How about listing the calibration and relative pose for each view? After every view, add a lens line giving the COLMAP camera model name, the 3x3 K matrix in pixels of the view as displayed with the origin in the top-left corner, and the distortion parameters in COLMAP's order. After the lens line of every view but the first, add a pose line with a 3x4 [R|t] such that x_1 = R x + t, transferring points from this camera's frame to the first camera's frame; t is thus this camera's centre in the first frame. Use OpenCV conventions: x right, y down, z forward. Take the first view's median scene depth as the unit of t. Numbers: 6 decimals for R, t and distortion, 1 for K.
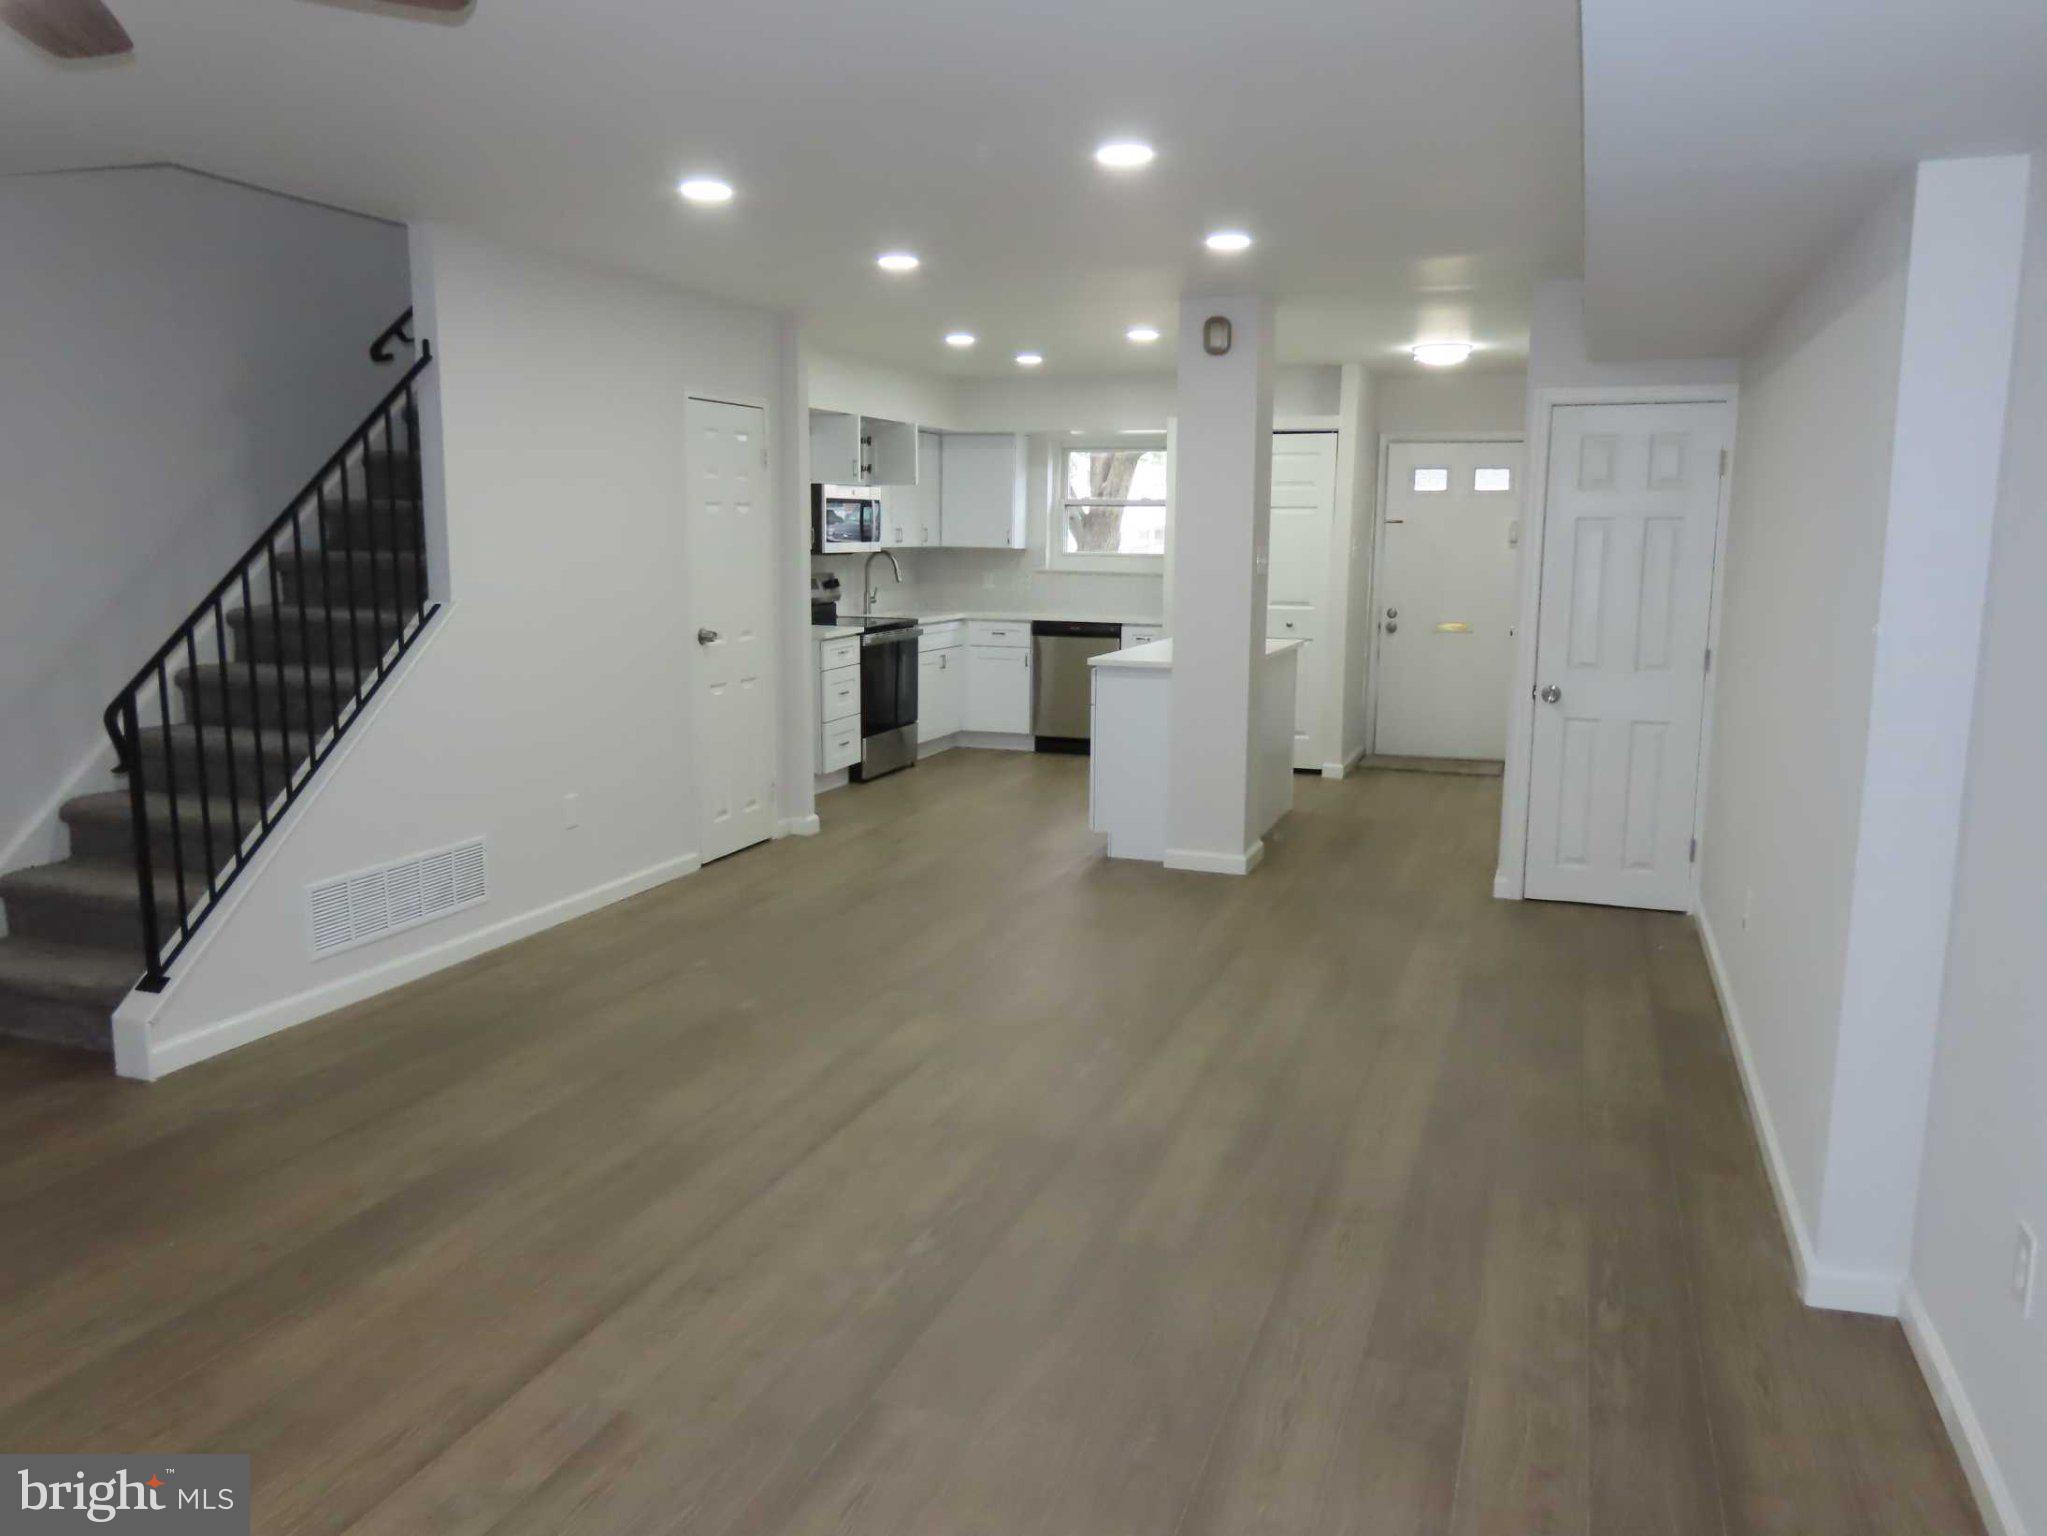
lens RADIAL K [[1491.6, 0, 1030.3], [0, 1491.6, 774.5], [0, 0, 1]] dist [0.007737, -0.007312]
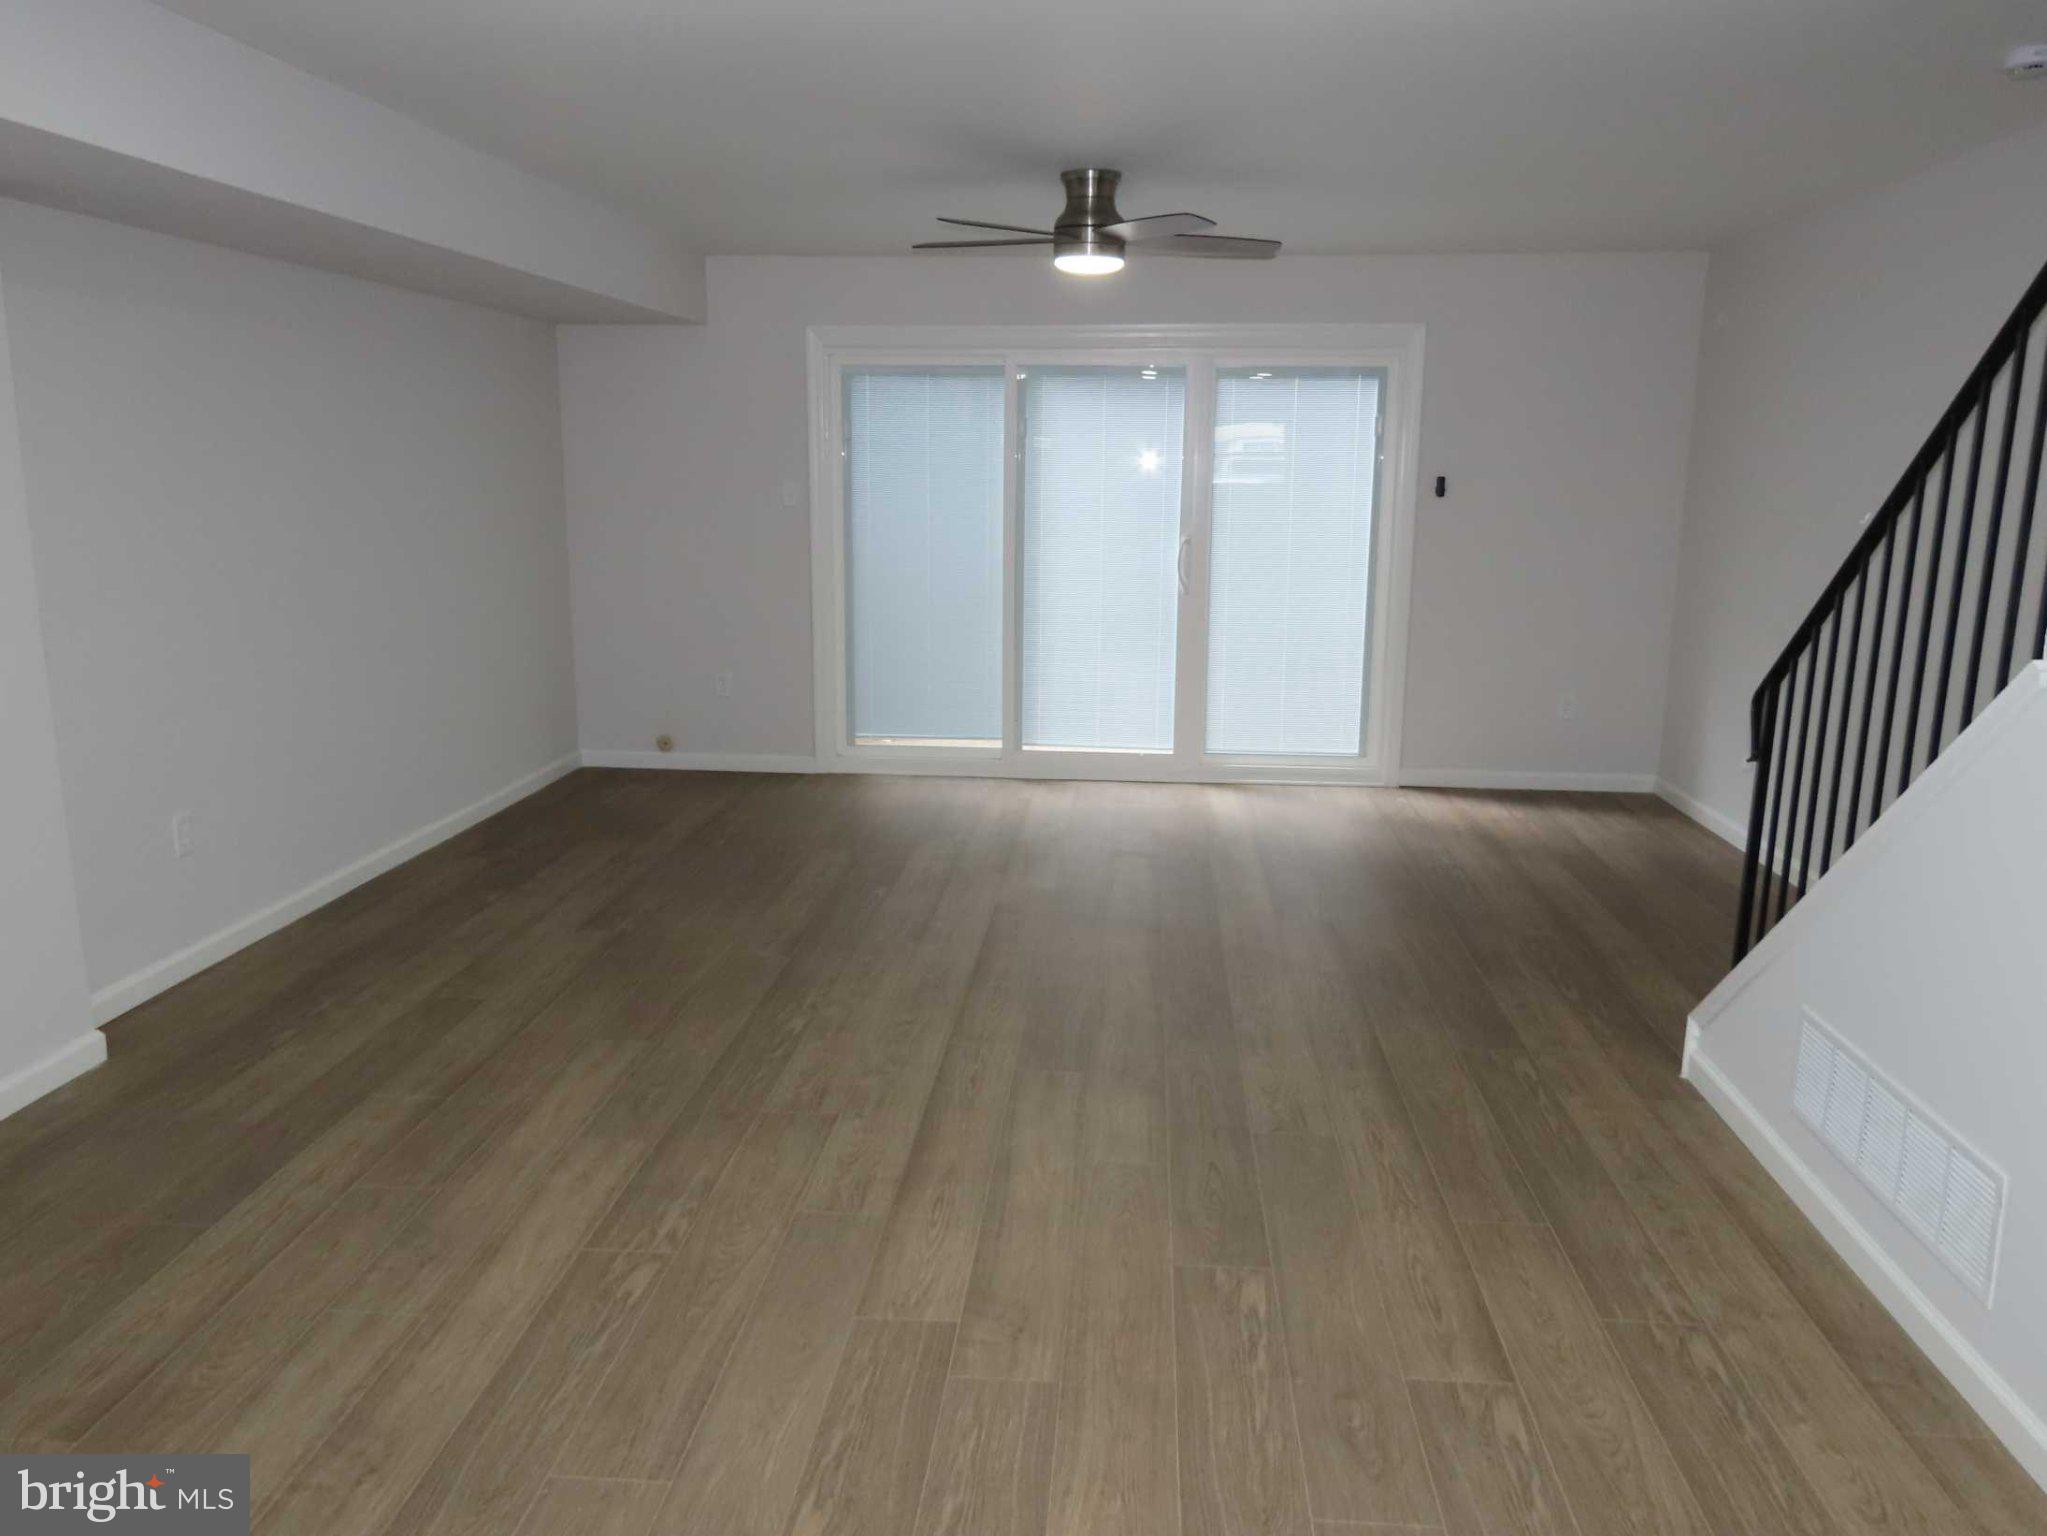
lens RADIAL K [[1491.6, 0, 1030.3], [0, 1491.6, 774.5], [0, 0, 1]] dist [0.007737, -0.007312]
pose [[-0.962685, 0.037327, -0.268038, 0.024586], [-0.061547, 0.934290, 0.351162, -0.120945], [0.263534, 0.354555, -0.897129, 0.715029]]
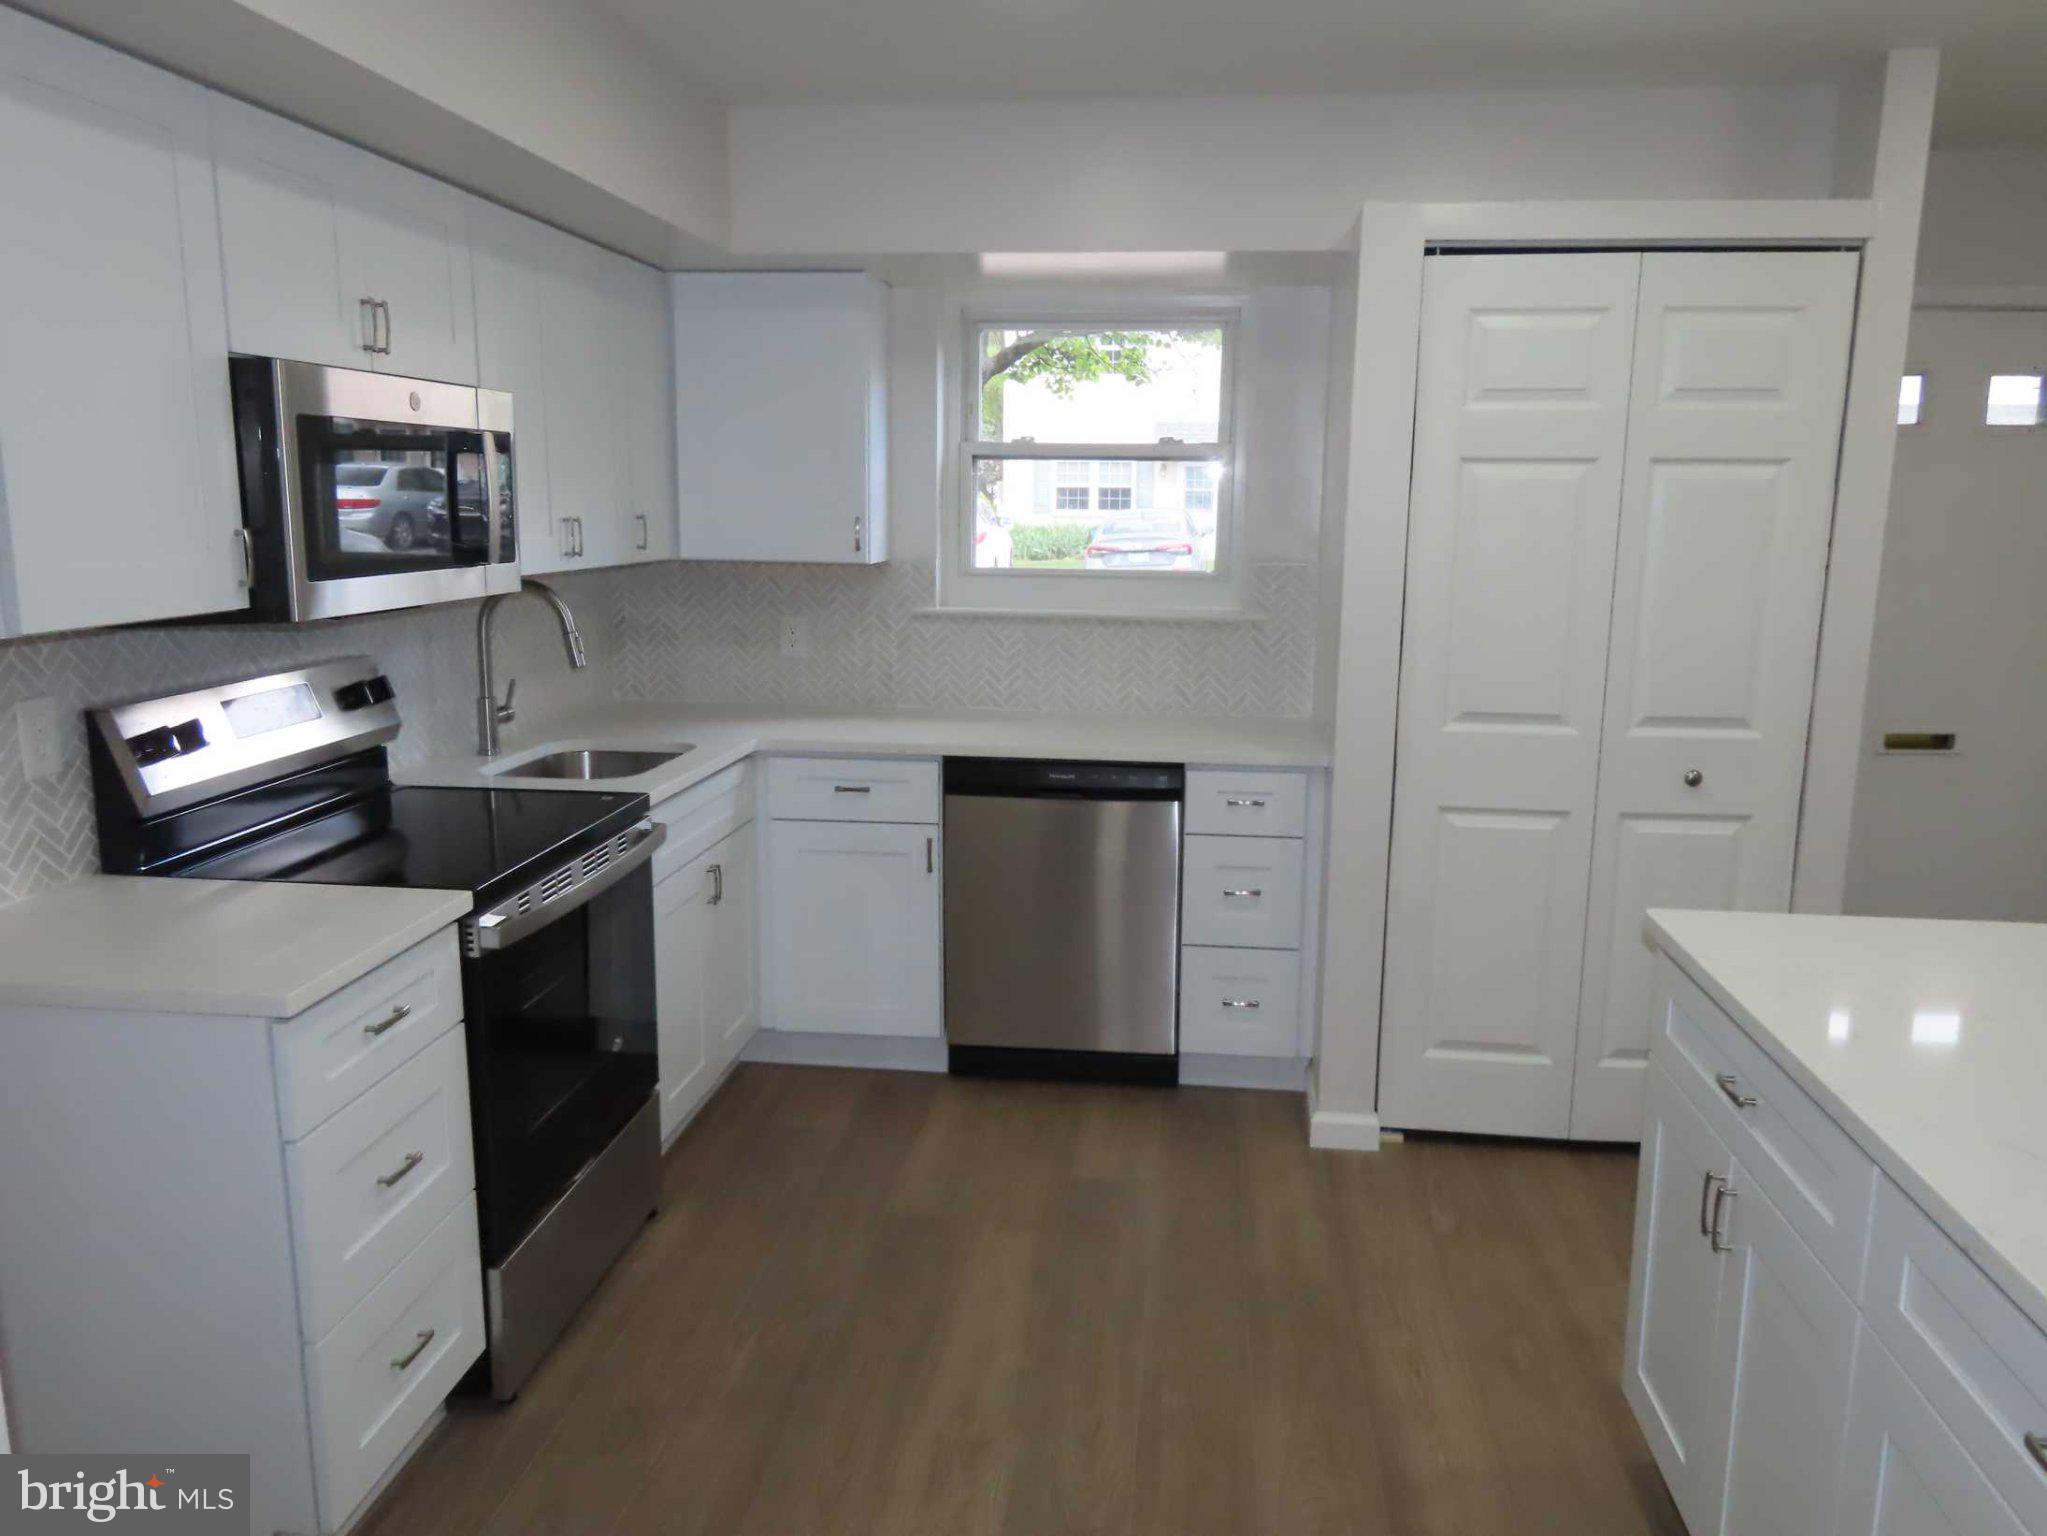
lens RADIAL K [[1491.6, 0, 1030.3], [0, 1491.6, 774.5], [0, 0, 1]] dist [0.007737, -0.007312]
pose [[0.973016, -0.043627, 0.226576, -0.066914], [0.037970, 0.998850, 0.029270, -0.113917], [-0.227593, -0.019877, 0.973554, 0.650125]]
